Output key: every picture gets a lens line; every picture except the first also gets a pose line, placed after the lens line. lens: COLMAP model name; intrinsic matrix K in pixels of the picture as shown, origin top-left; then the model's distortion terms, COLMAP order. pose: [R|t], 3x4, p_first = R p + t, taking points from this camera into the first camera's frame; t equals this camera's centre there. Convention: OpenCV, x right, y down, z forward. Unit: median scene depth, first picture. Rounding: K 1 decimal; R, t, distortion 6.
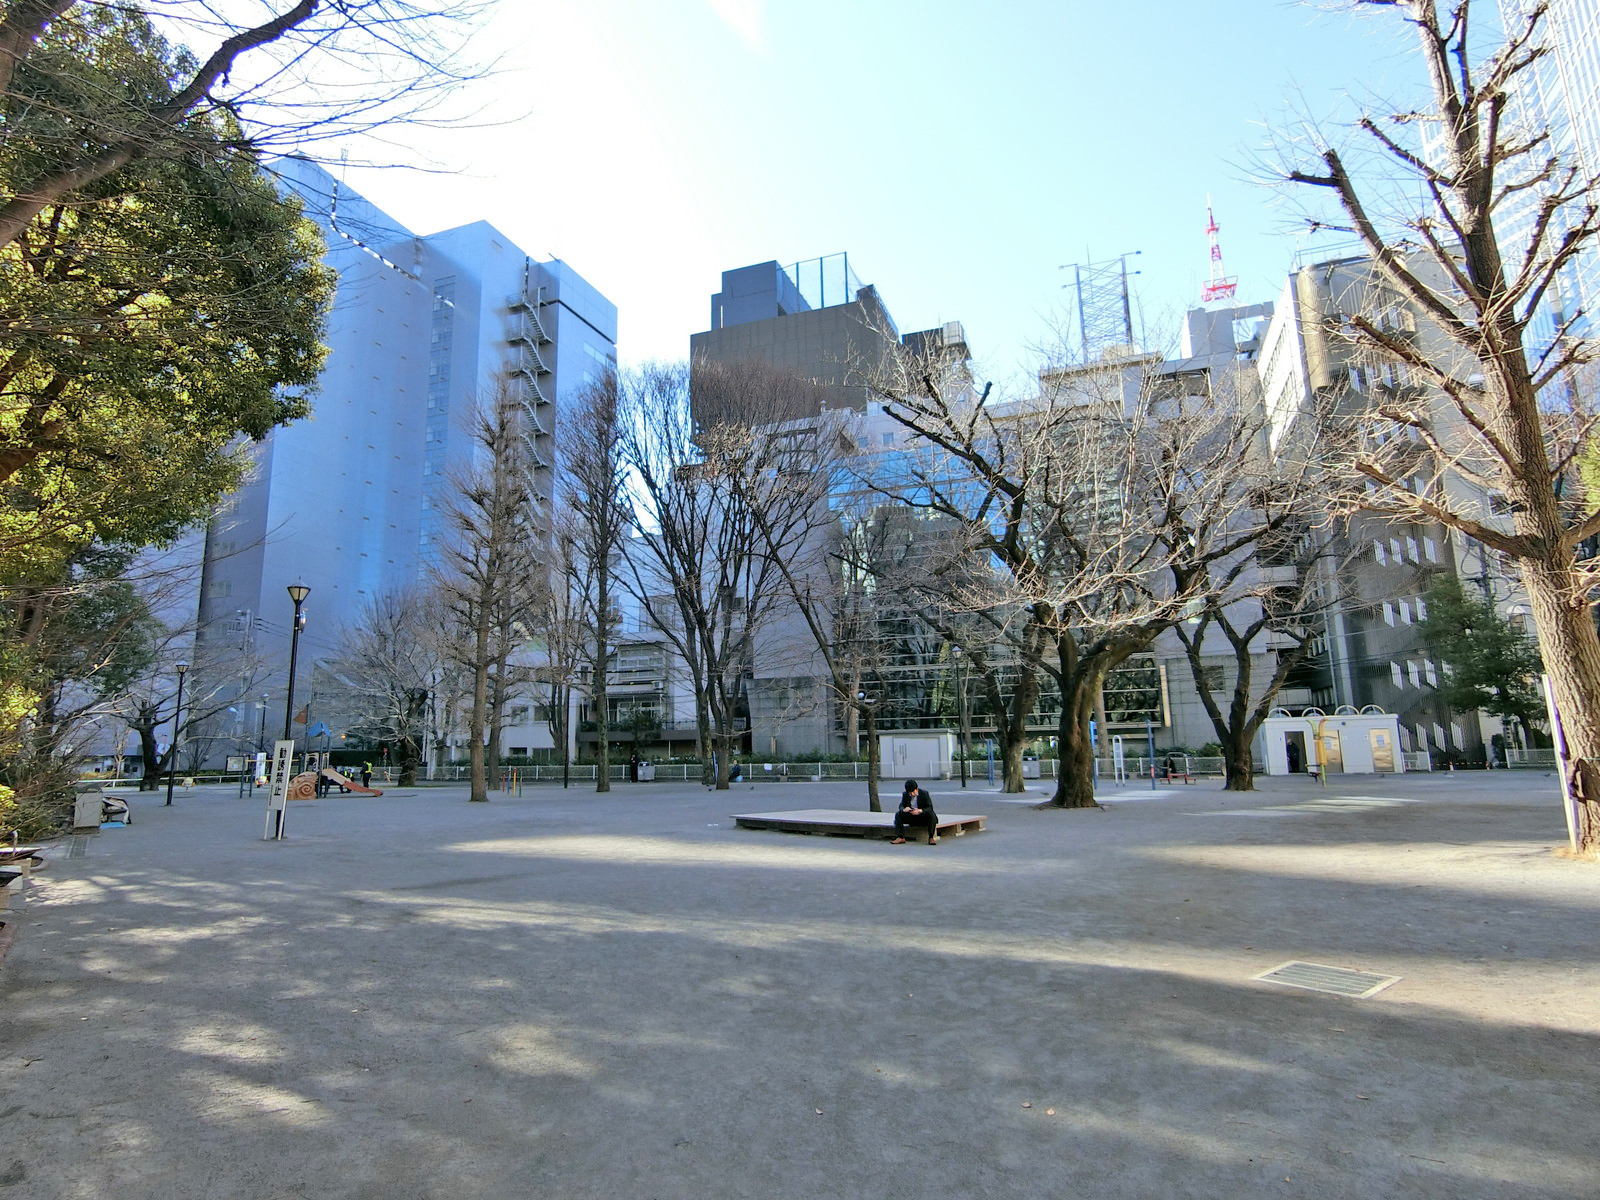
lens RADIAL K [[896.4, 0, 800.0], [0, 896.4, 600.0], [0, 0, 1]] dist [-0.004681, -0.001484]
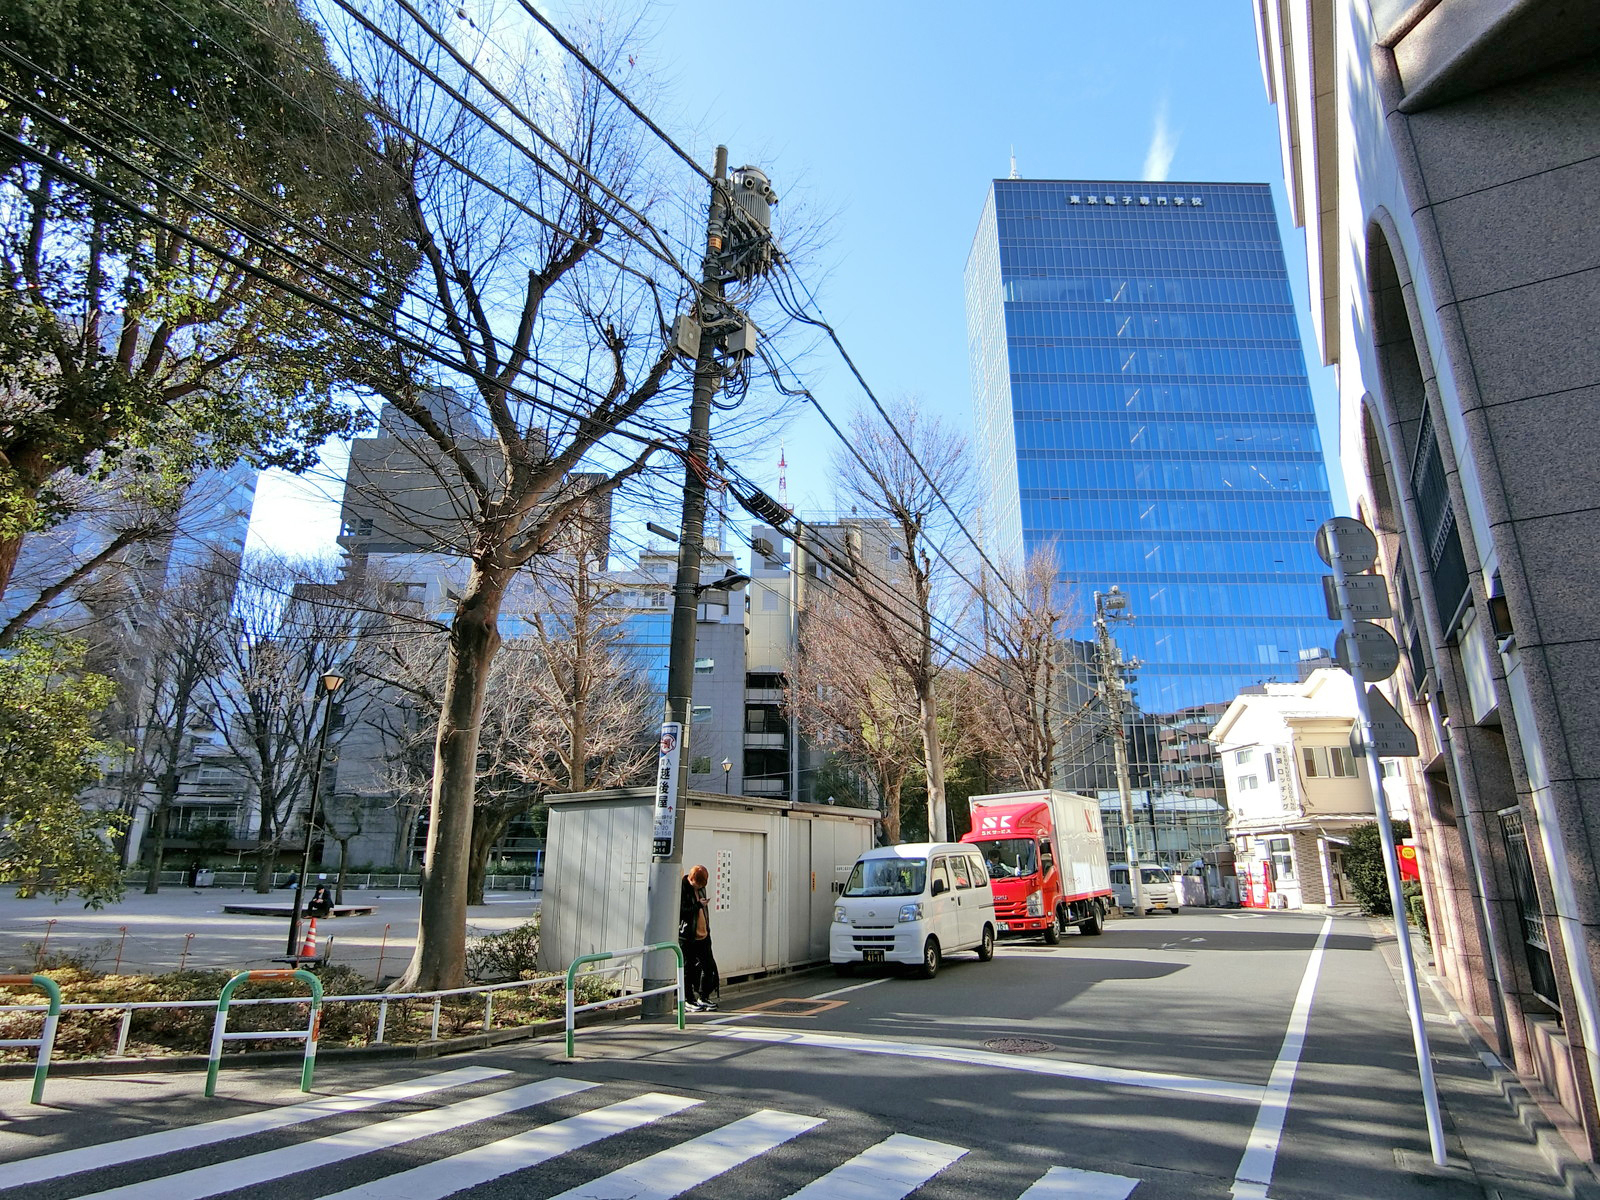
lens RADIAL K [[896.4, 0, 800.0], [0, 896.4, 600.0], [0, 0, 1]] dist [-0.004681, -0.001484]
pose [[0.934085, 0.126049, 0.334061, 0.101788], [-0.084506, 0.987077, -0.136156, -0.058874], [-0.346906, 0.098951, 0.932665, -0.316818]]
